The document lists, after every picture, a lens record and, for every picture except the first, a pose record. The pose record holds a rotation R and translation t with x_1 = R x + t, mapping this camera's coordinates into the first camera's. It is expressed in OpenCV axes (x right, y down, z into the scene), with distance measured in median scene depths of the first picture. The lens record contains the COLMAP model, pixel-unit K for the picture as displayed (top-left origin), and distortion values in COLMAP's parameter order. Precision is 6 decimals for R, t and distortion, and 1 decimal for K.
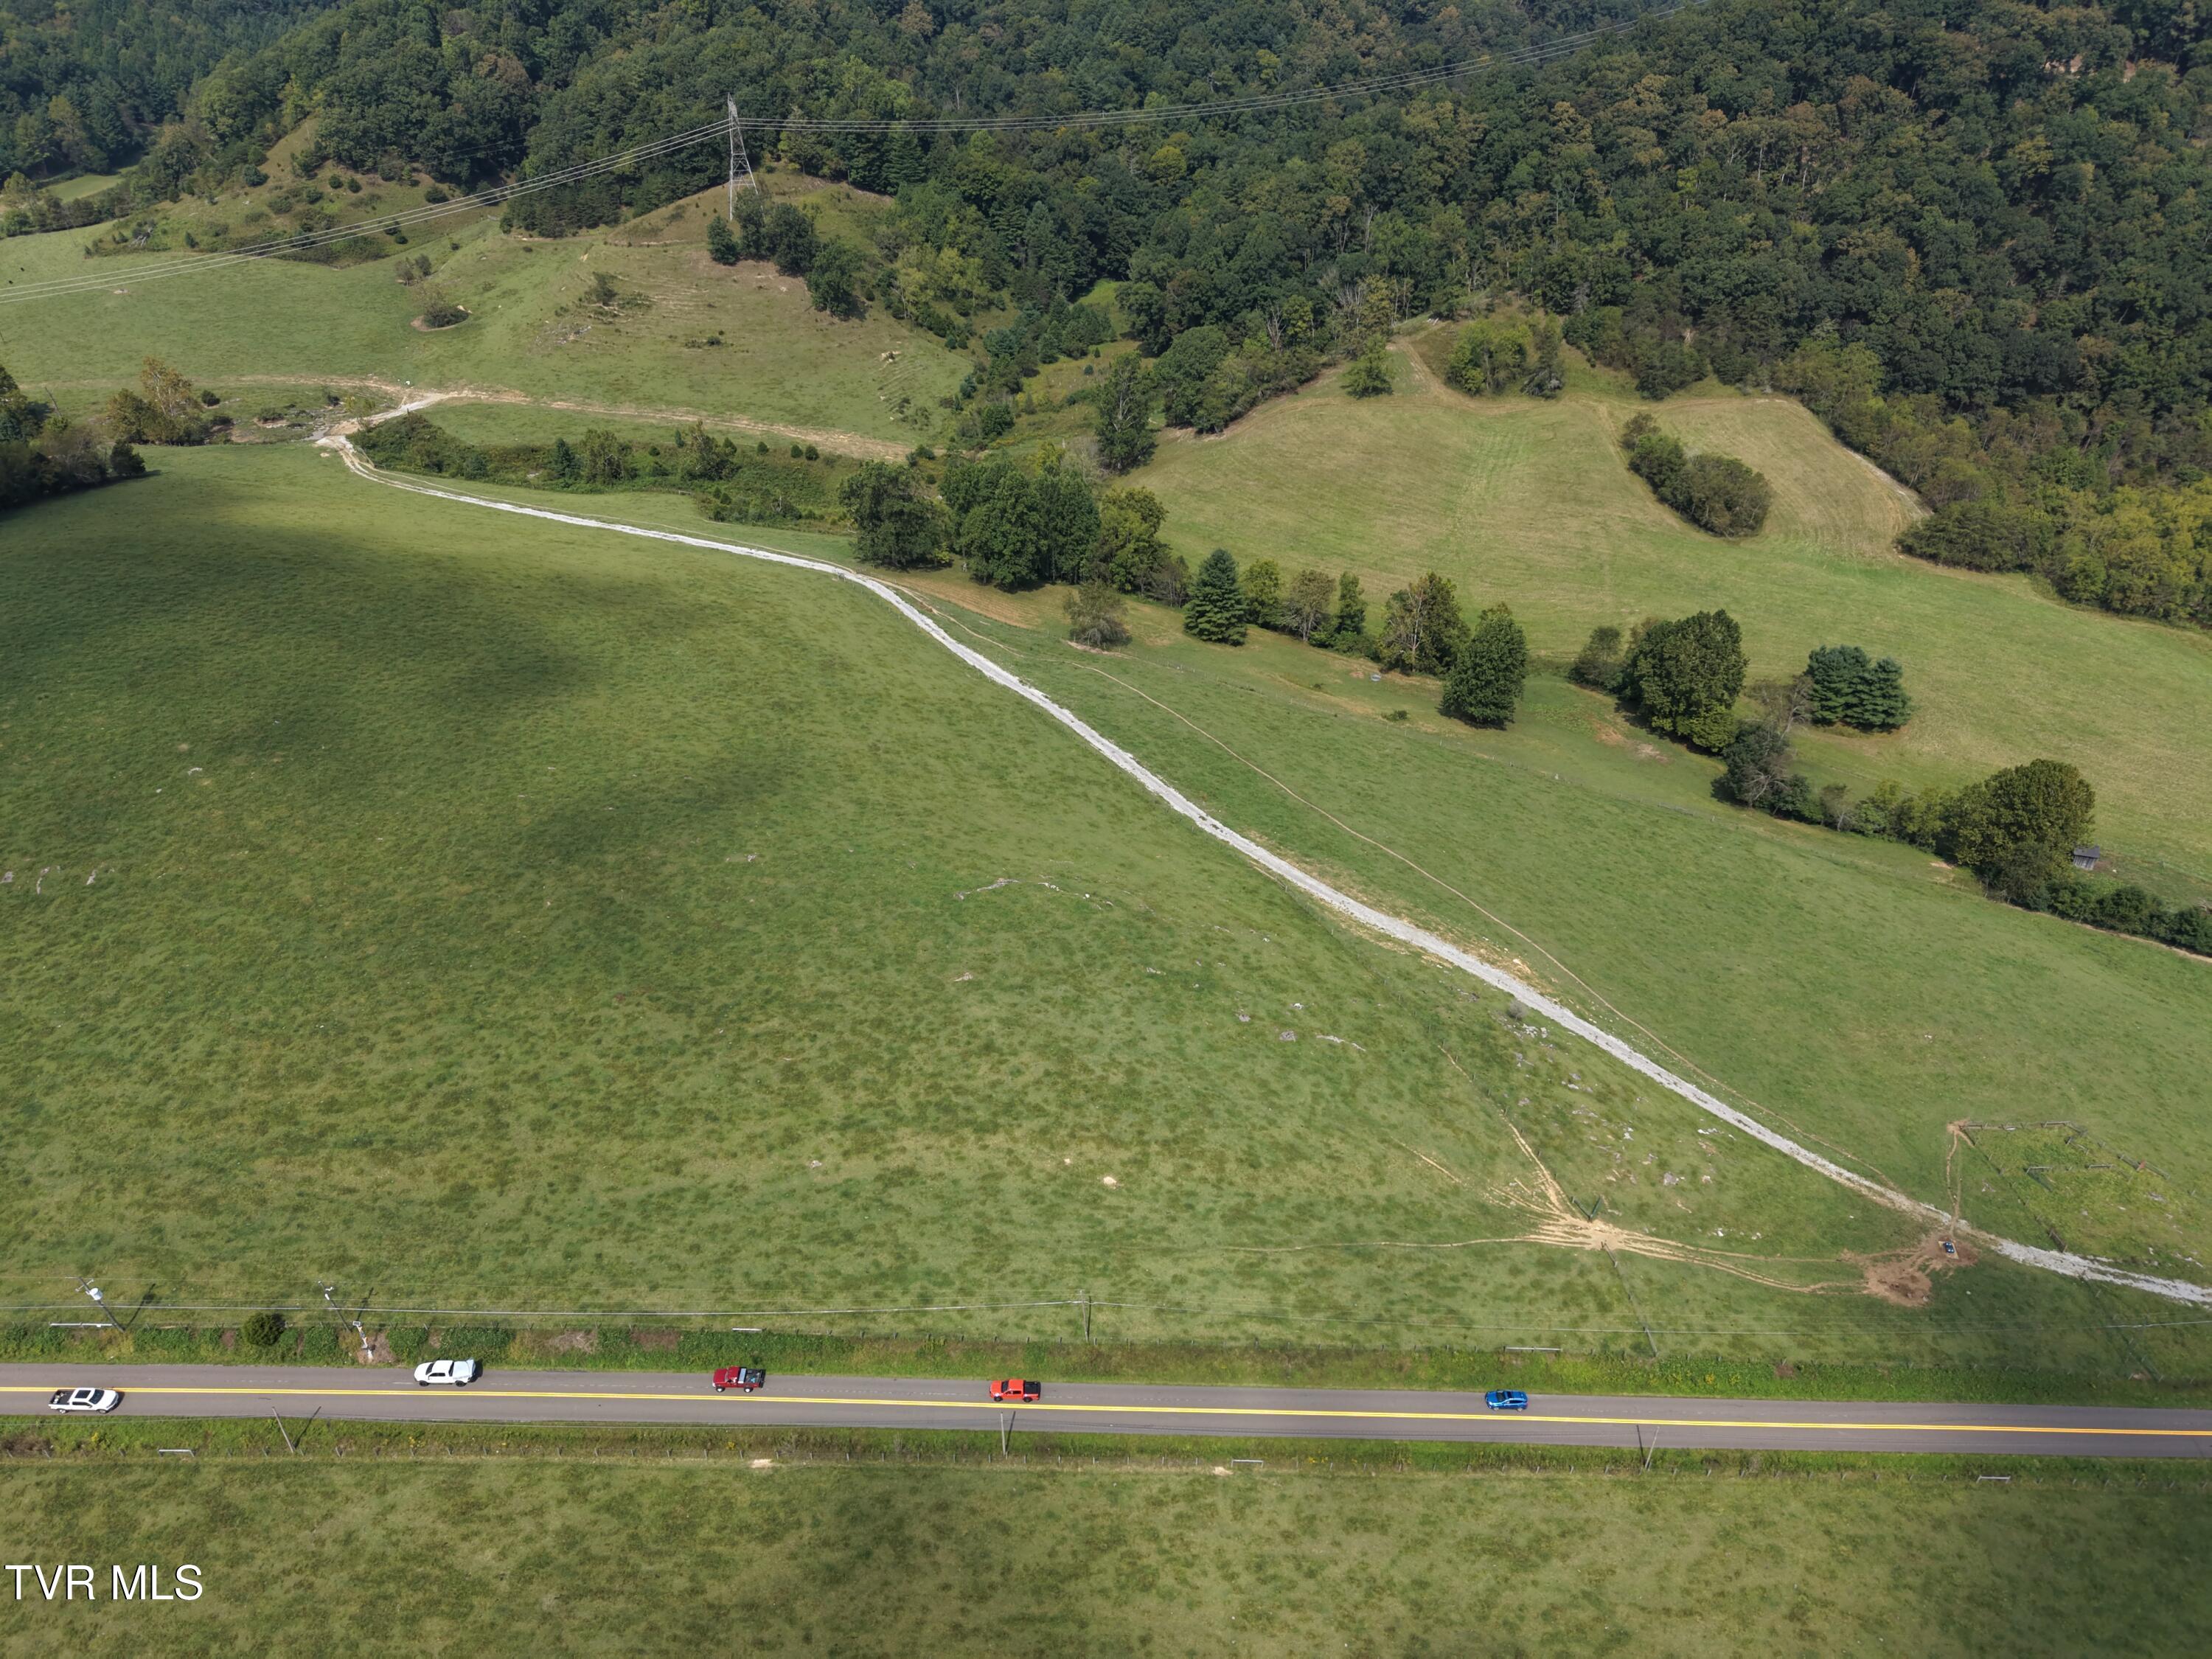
lens RADIAL K [[1483.9, 0, 1106.3], [0, 1483.9, 819.4], [0, 0, 1]] dist [0.032720, -0.033252]
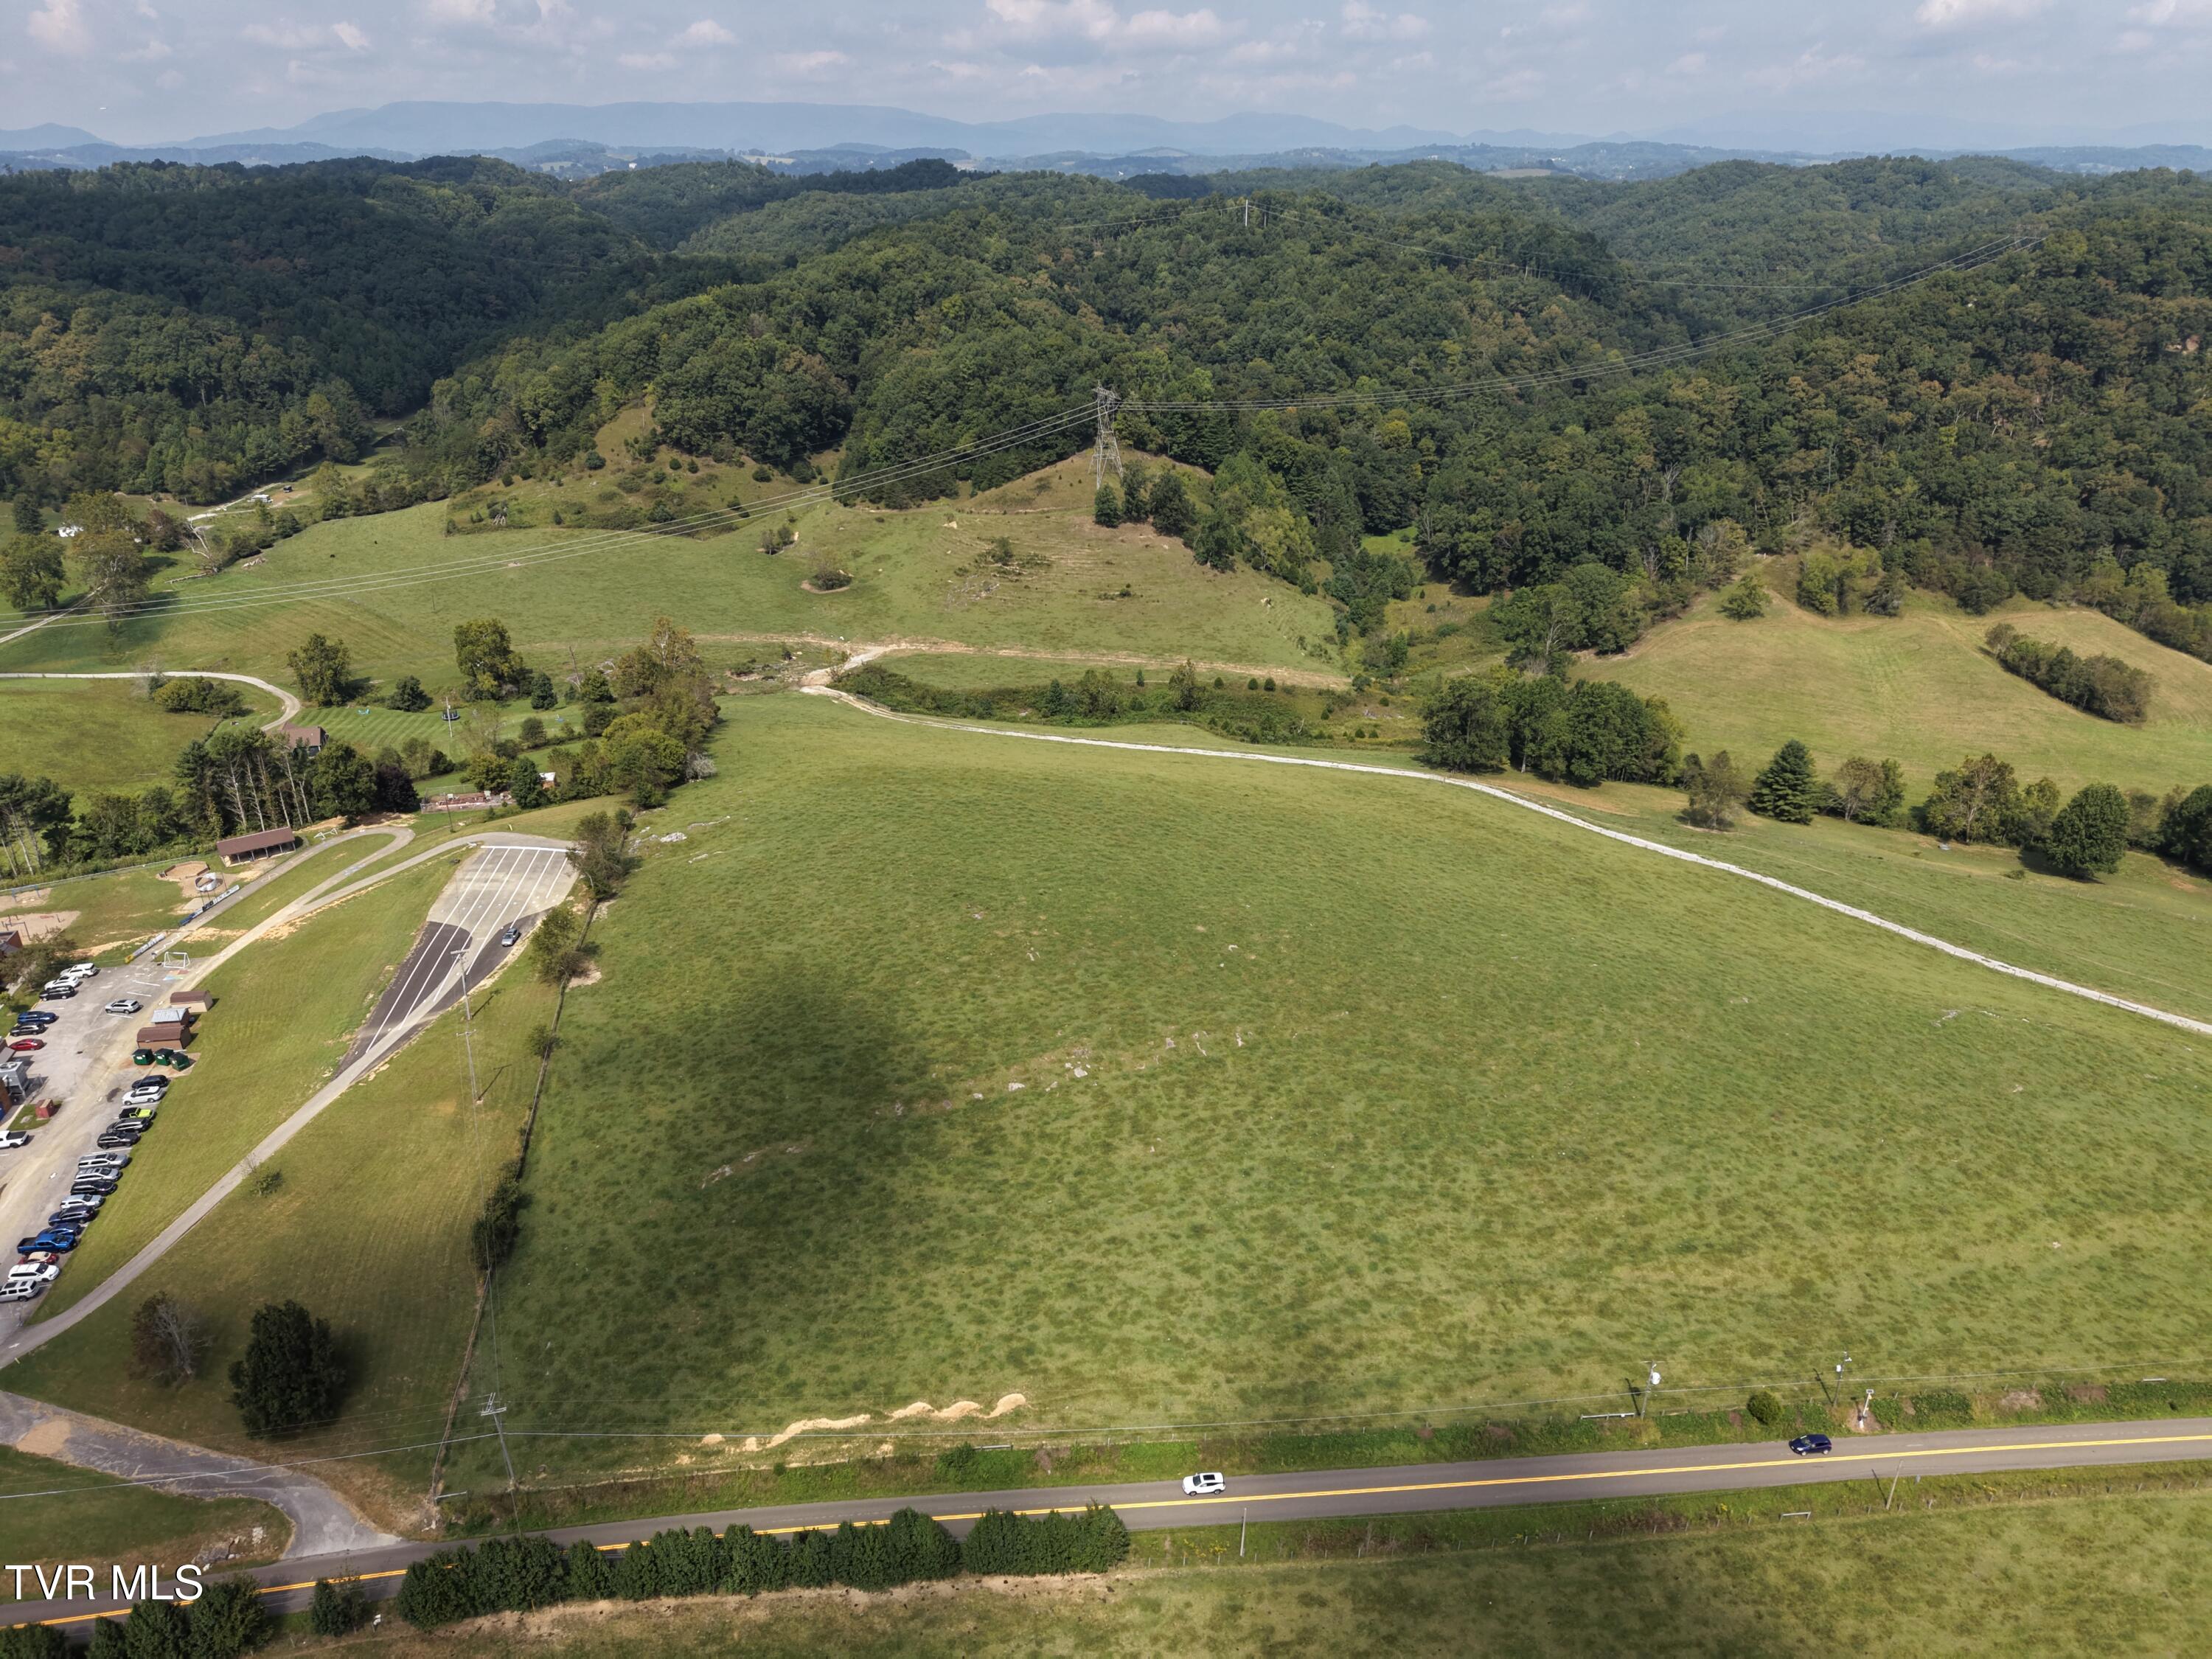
lens RADIAL K [[1477.2, 0, 1105.1], [0, 1477.2, 833.3], [0, 0, 1]] dist [0.021581, -0.018721]
pose [[0.994402, -0.043103, 0.096467, -0.366737], [0.058048, 0.985743, -0.157926, 0.022482], [-0.088285, 0.162642, 0.982728, -0.031380]]
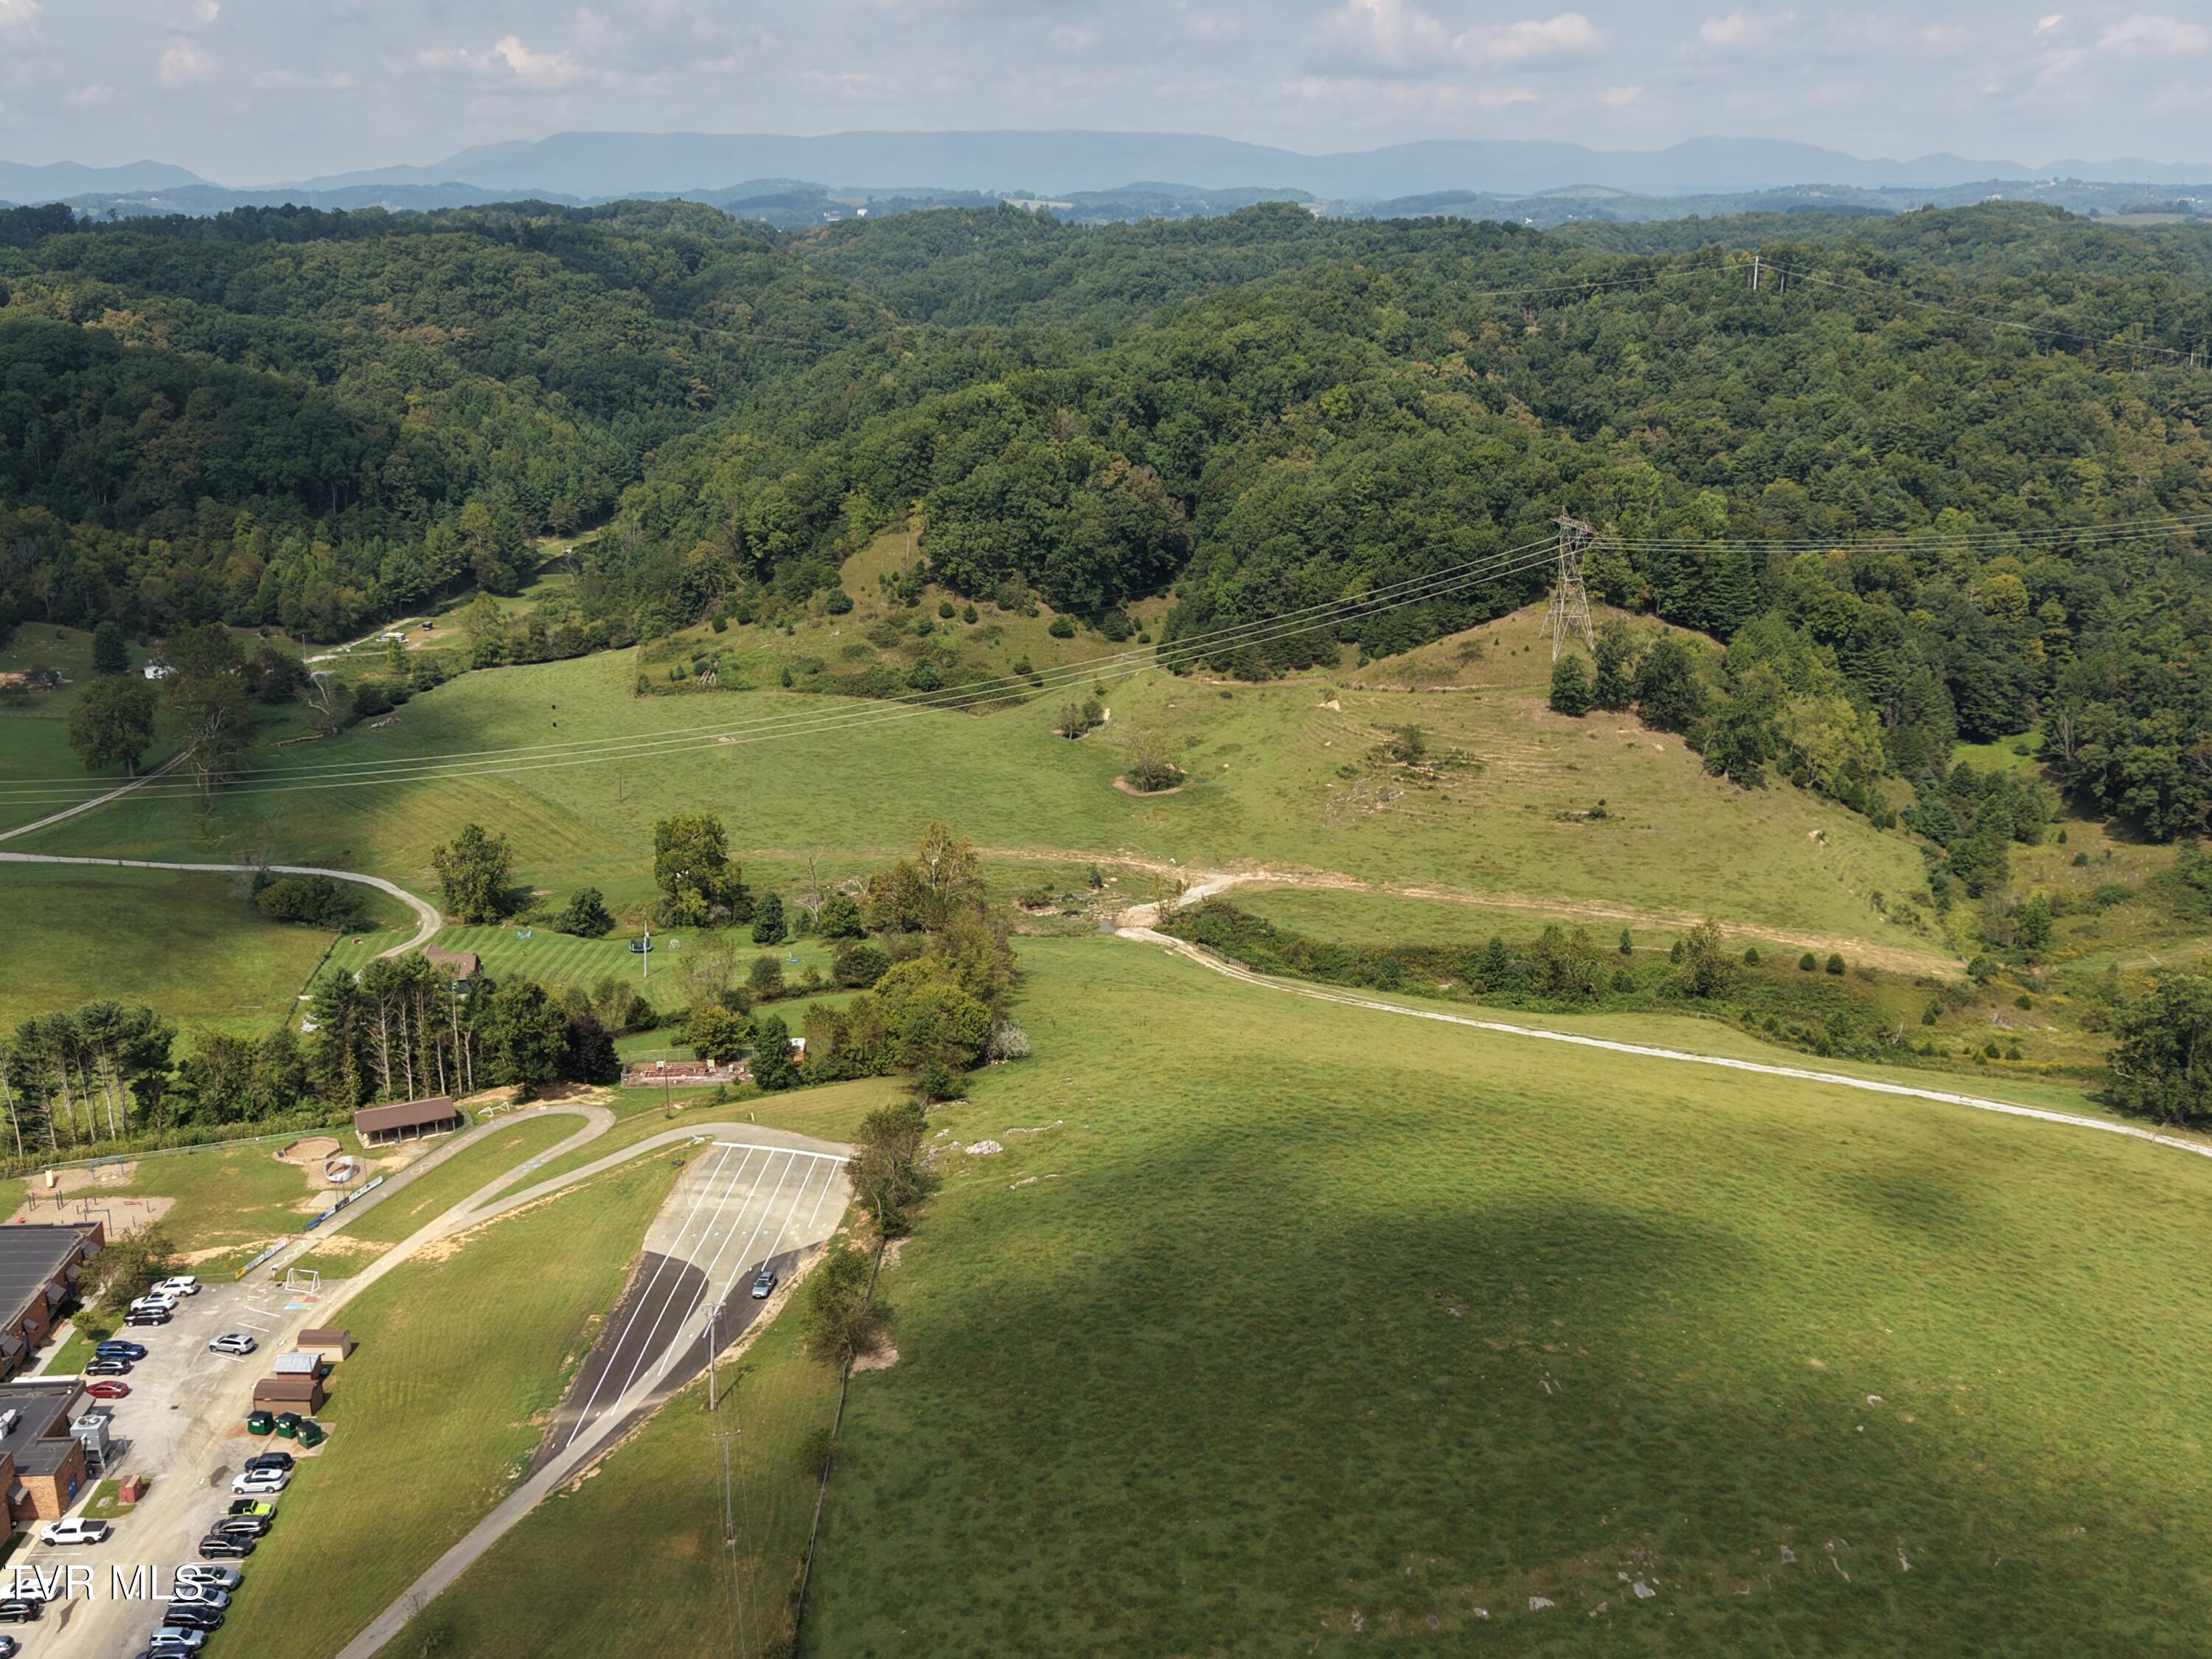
lens RADIAL K [[2155.0, 0, 1106.0], [0, 2155.0, 829.5], [0, 0, 1]] dist [0.118159, -0.277631]
pose [[0.997869, 0.017517, -0.062846, -0.410657], [-0.035720, 0.952767, -0.301595, 0.014564], [0.054594, 0.303197, 0.951363, -0.019039]]
